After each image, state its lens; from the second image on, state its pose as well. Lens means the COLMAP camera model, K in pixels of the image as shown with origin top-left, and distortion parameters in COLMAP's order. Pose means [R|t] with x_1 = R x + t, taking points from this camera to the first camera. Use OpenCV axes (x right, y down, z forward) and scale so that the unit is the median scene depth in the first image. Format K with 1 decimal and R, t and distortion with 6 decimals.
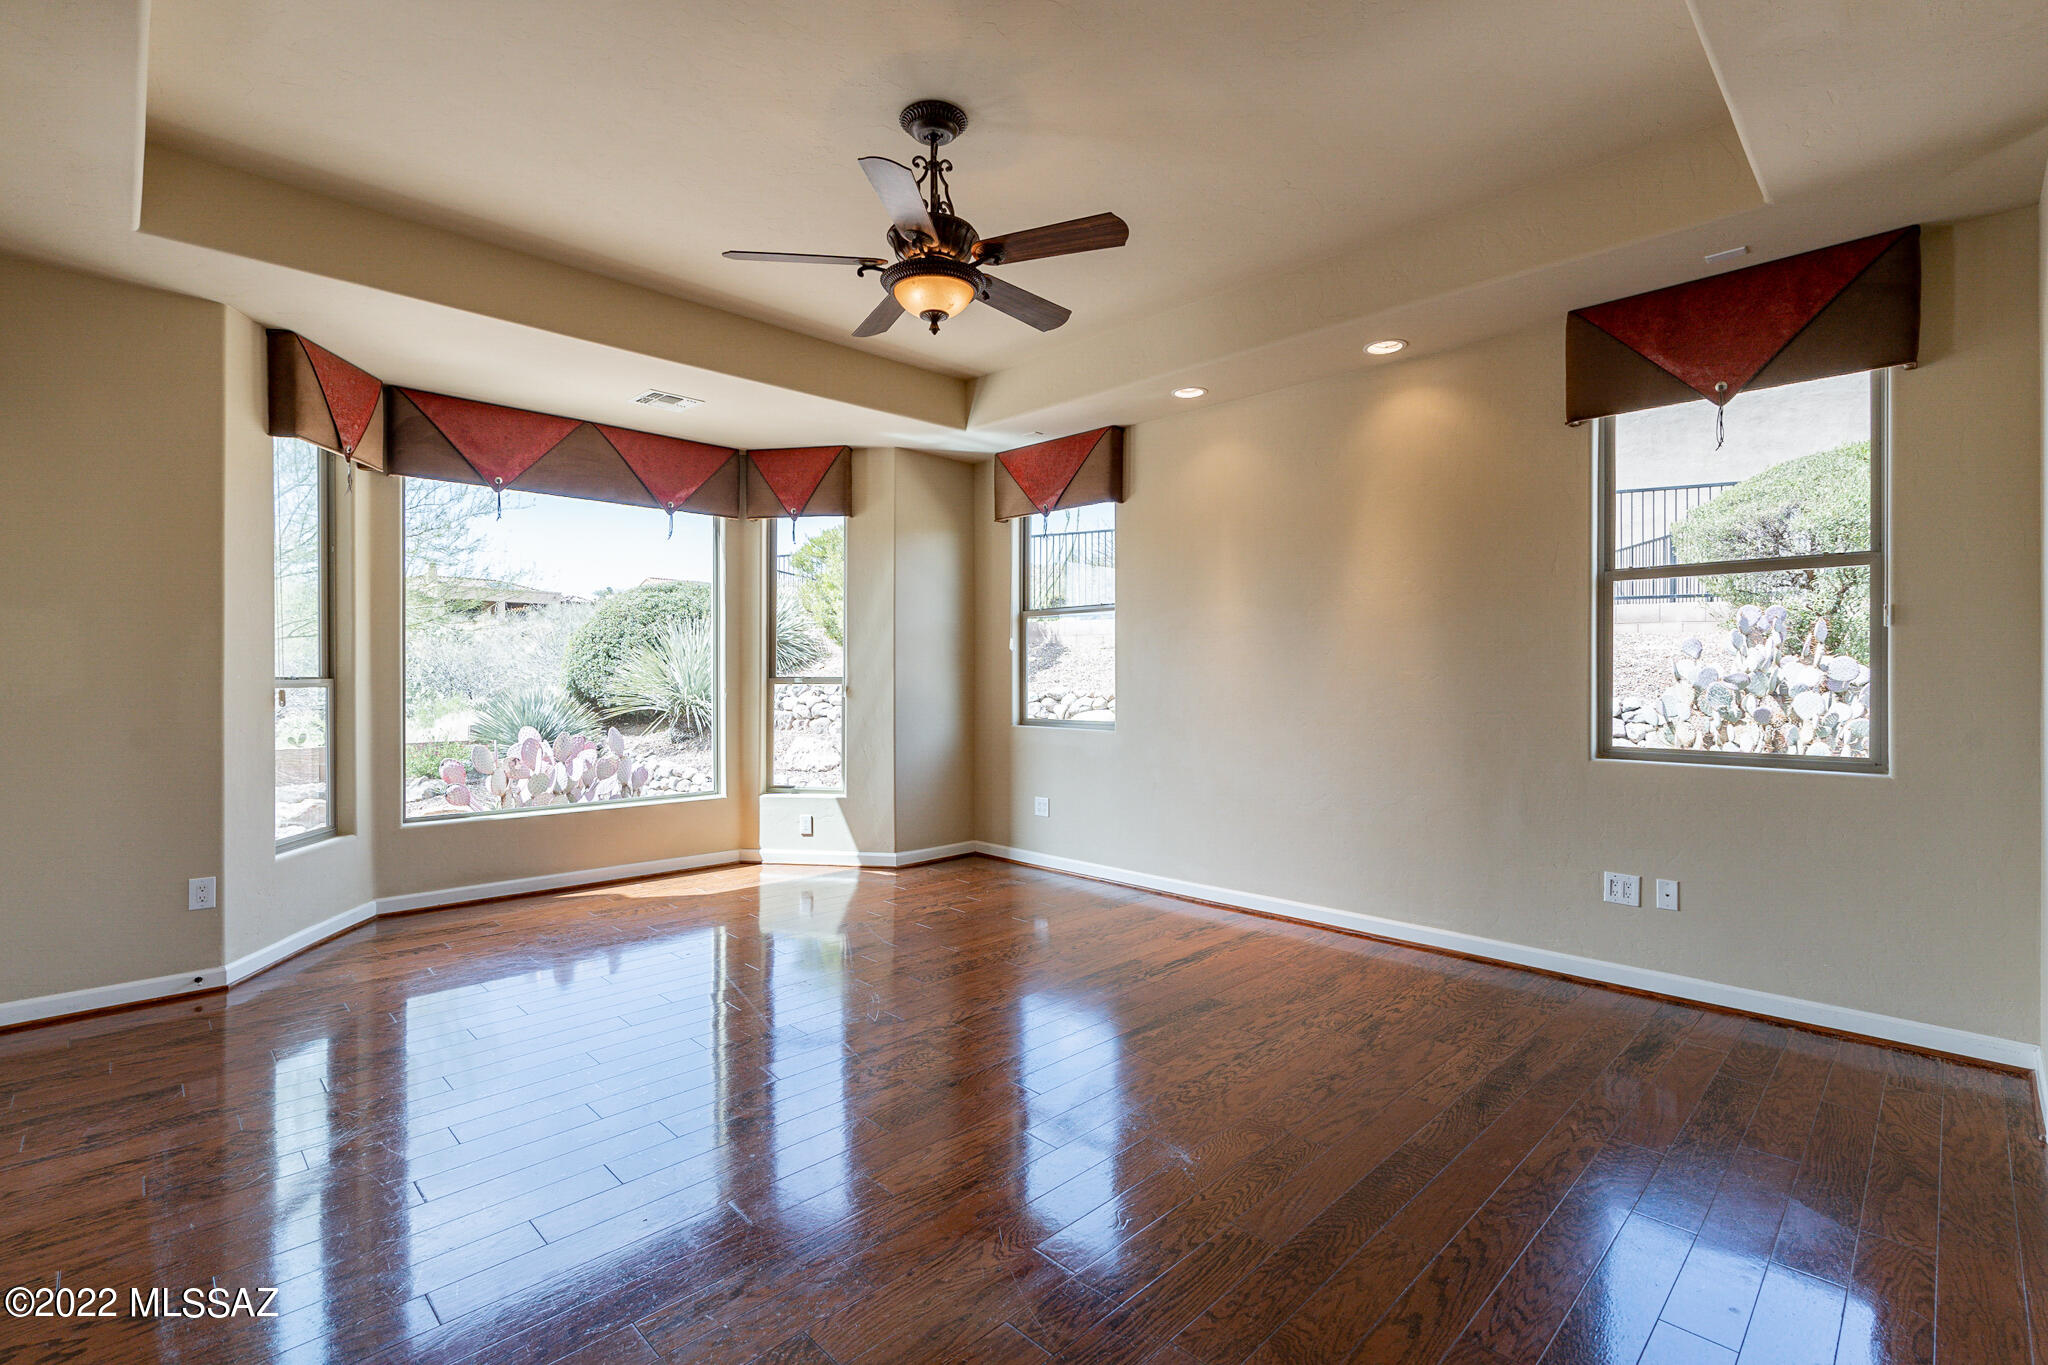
lens RADIAL K [[921.2, 0, 1026.0], [0, 921.2, 683.5], [0, 0, 1]] dist [-0.000541, 0.000167]
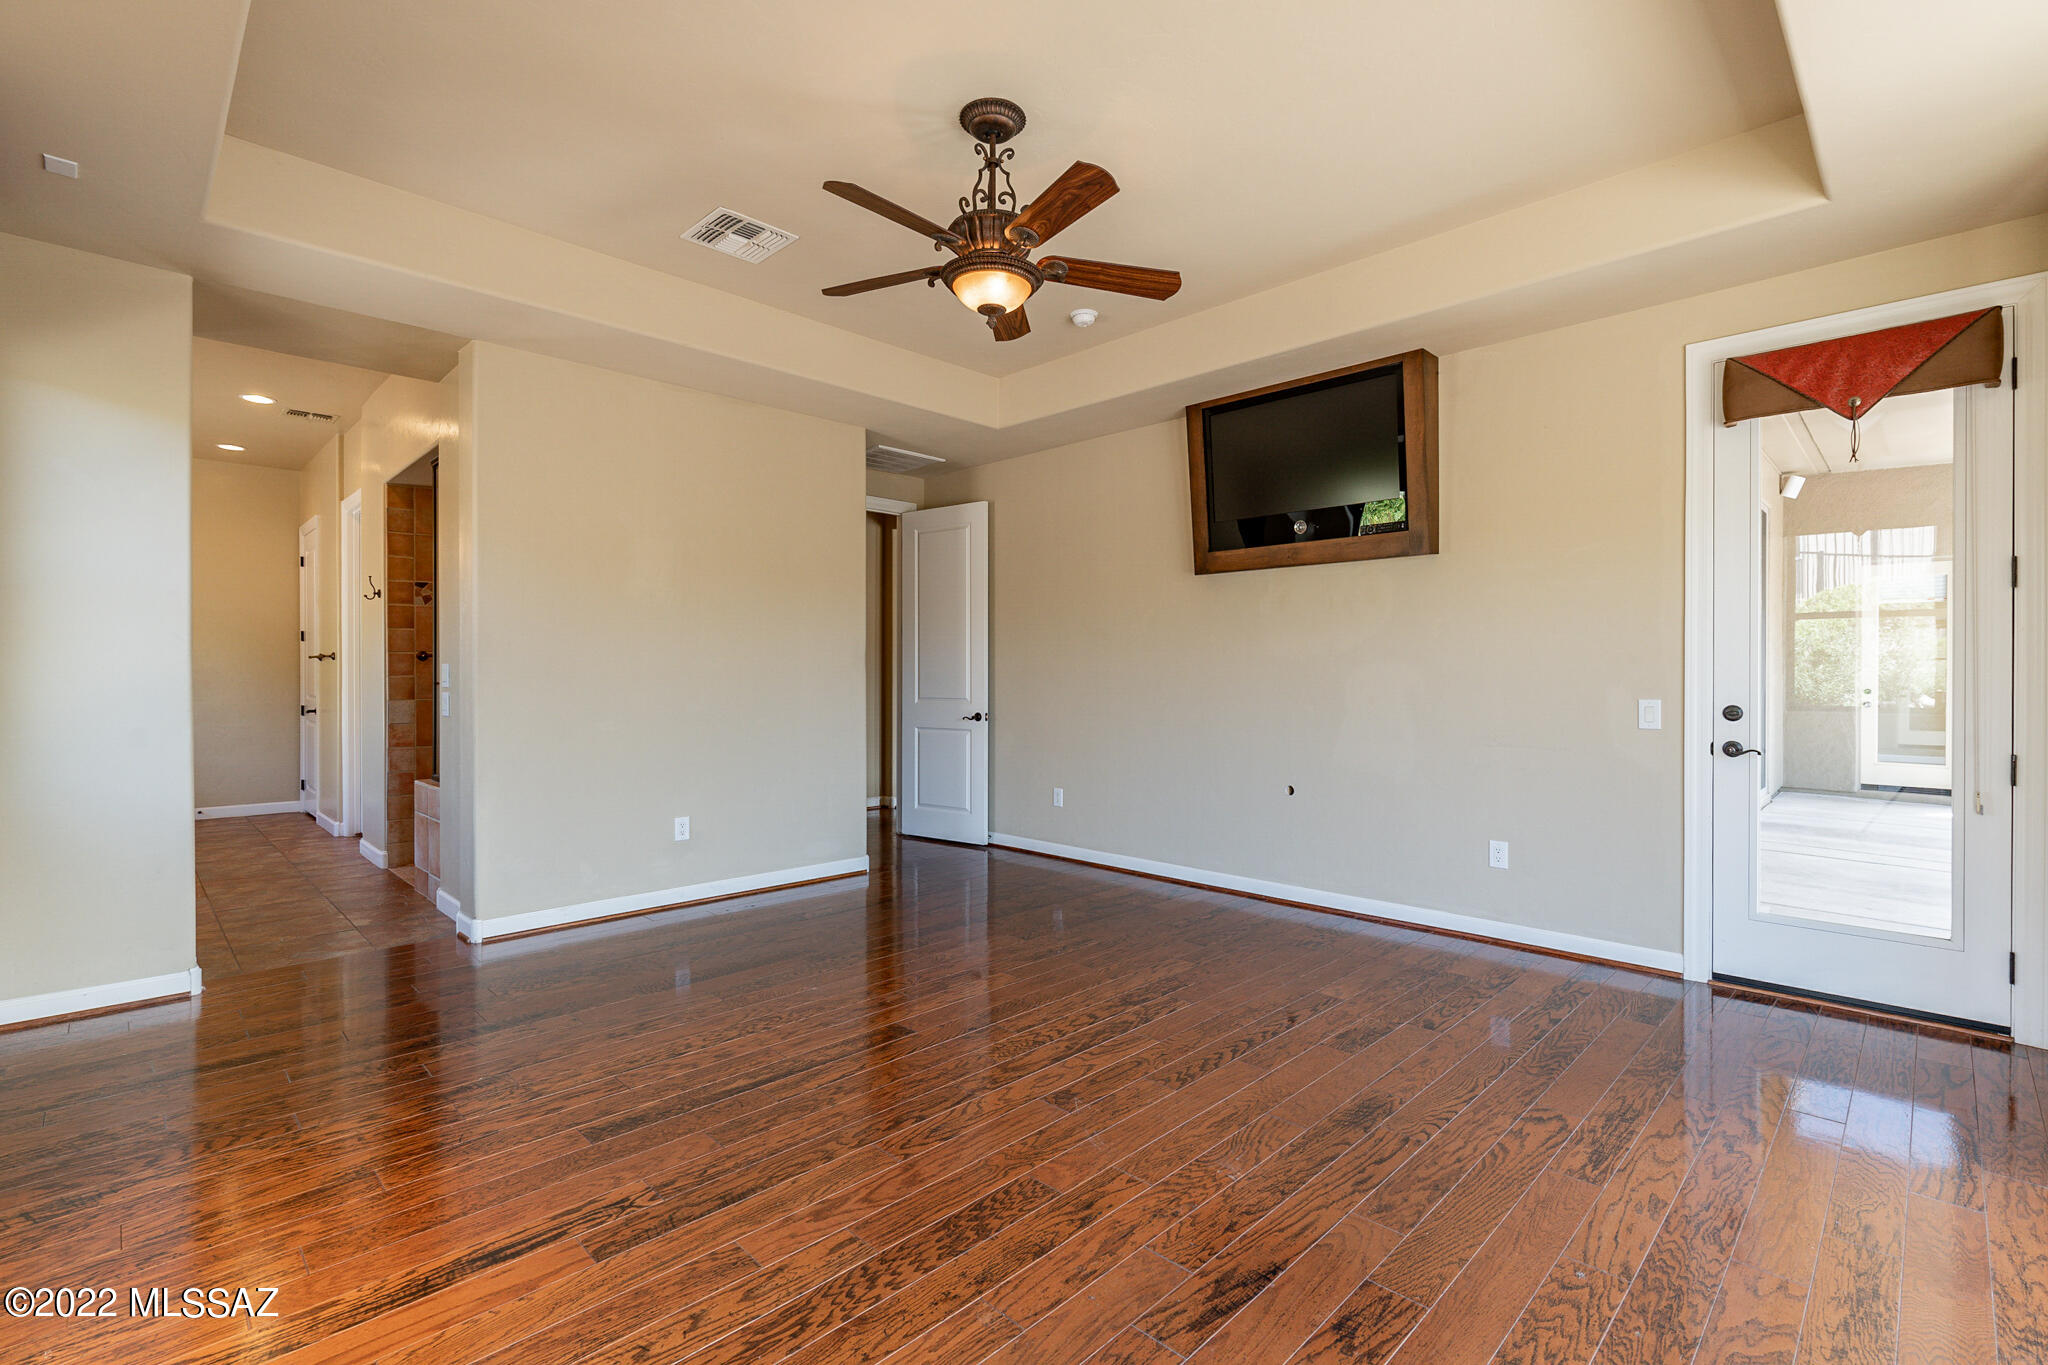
lens RADIAL K [[921.2, 0, 1026.0], [0, 921.2, 683.5], [0, 0, 1]] dist [-0.000541, 0.000167]
pose [[-0.999978, -0.002787, -0.006027, -0.097548], [-0.002839, 0.999959, 0.008558, 0.002703], [0.006003, 0.008575, -0.999945, 1.494538]]
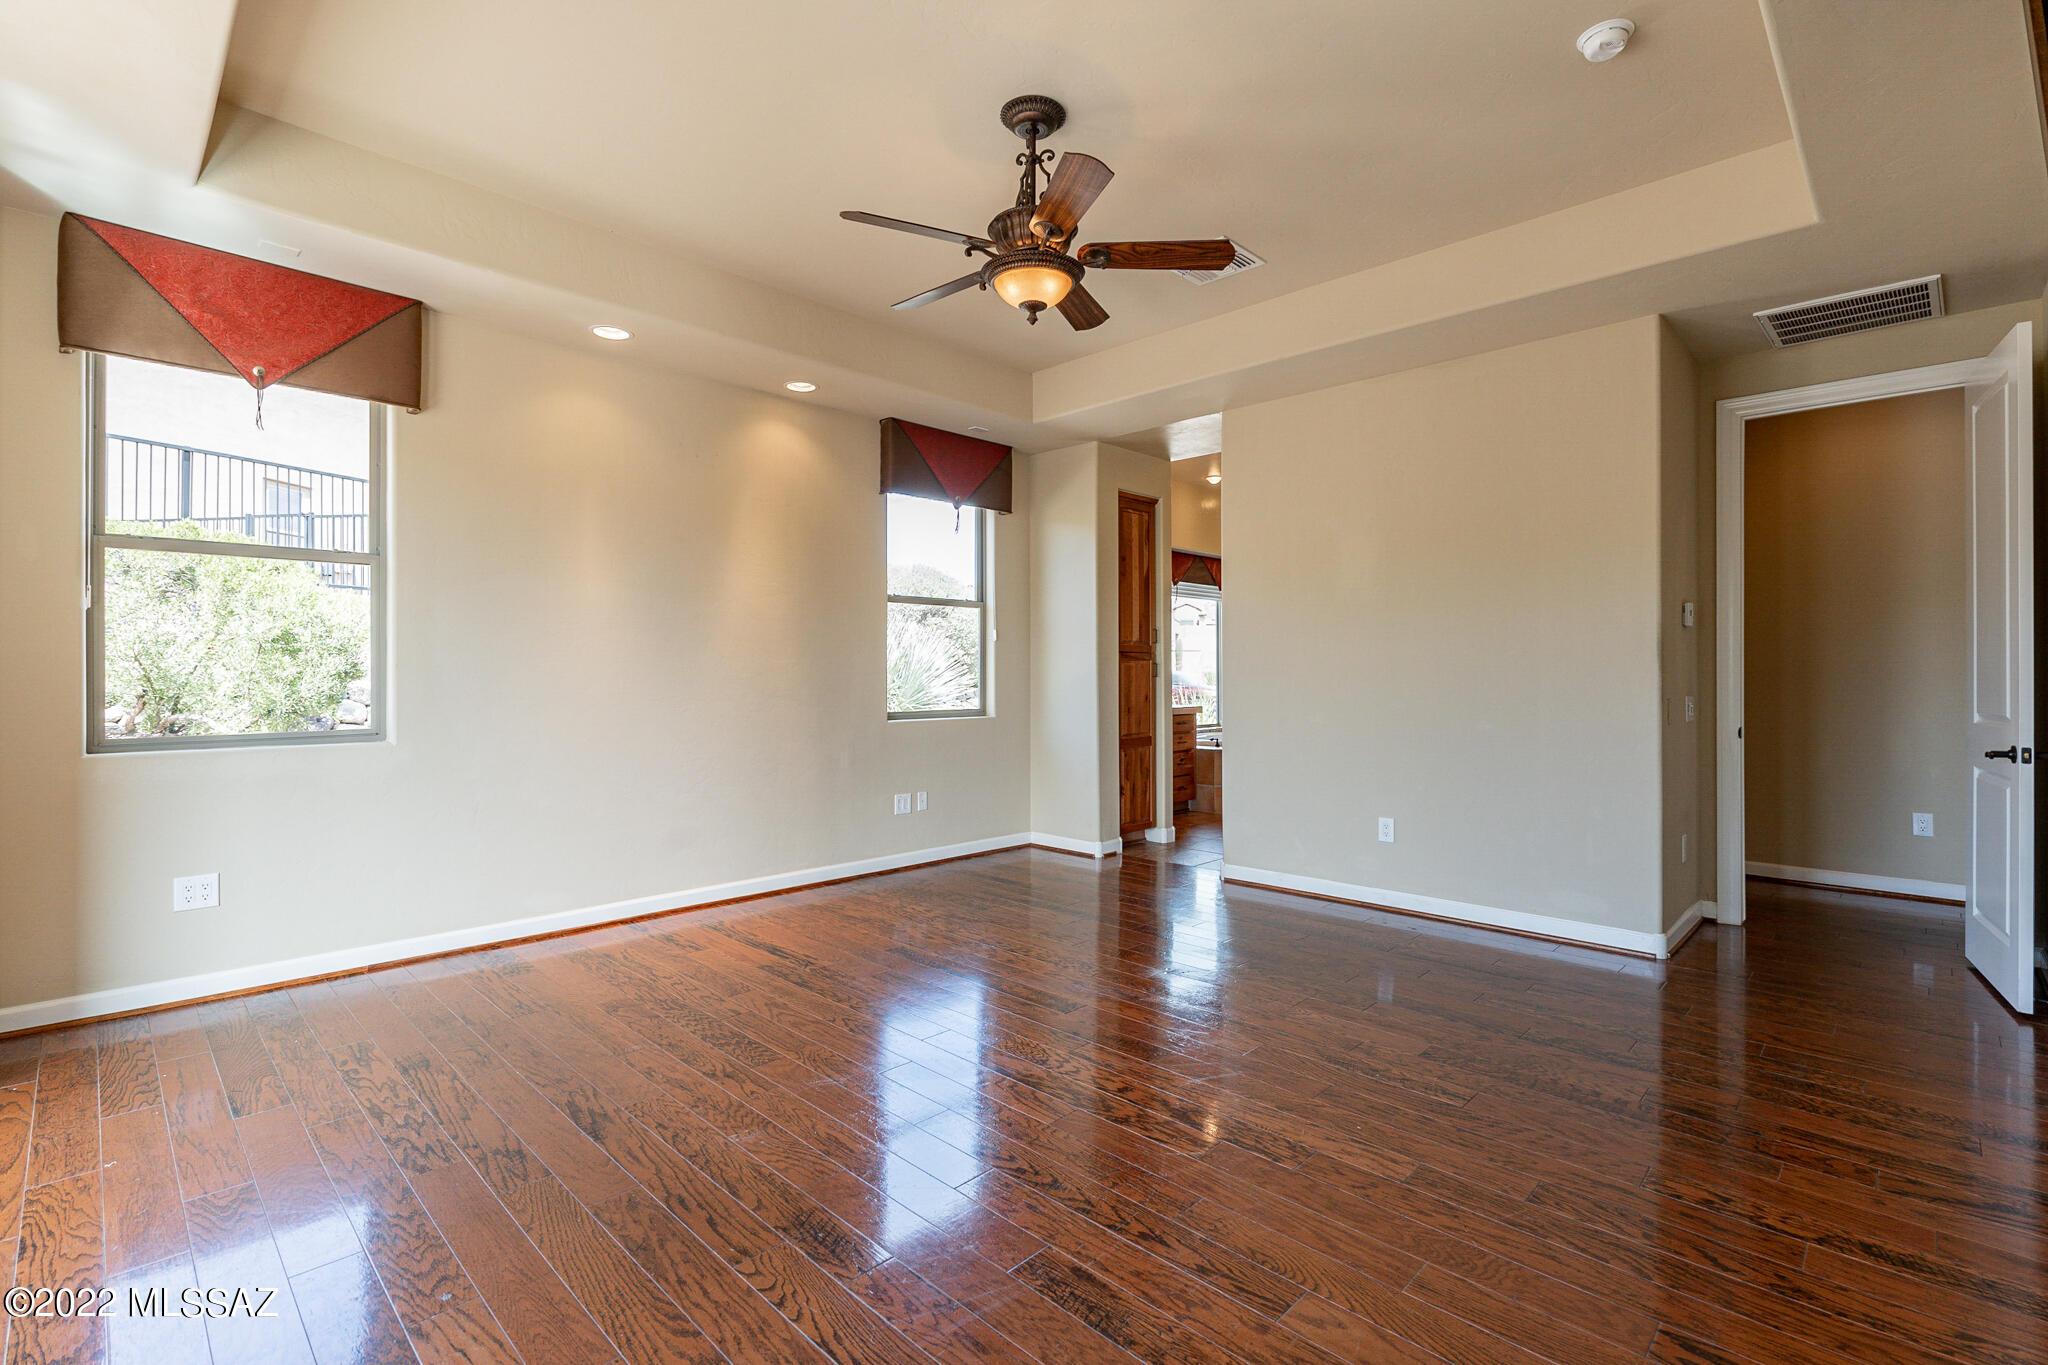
lens RADIAL K [[921.2, 0, 1026.0], [0, 921.2, 683.5], [0, 0, 1]] dist [-0.000541, 0.000167]
pose [[-0.016670, -0.013626, 0.999768, -0.828961], [0.001115, 0.999906, 0.013646, 0.000622], [-0.999860, 0.001343, -0.016653, 0.759542]]
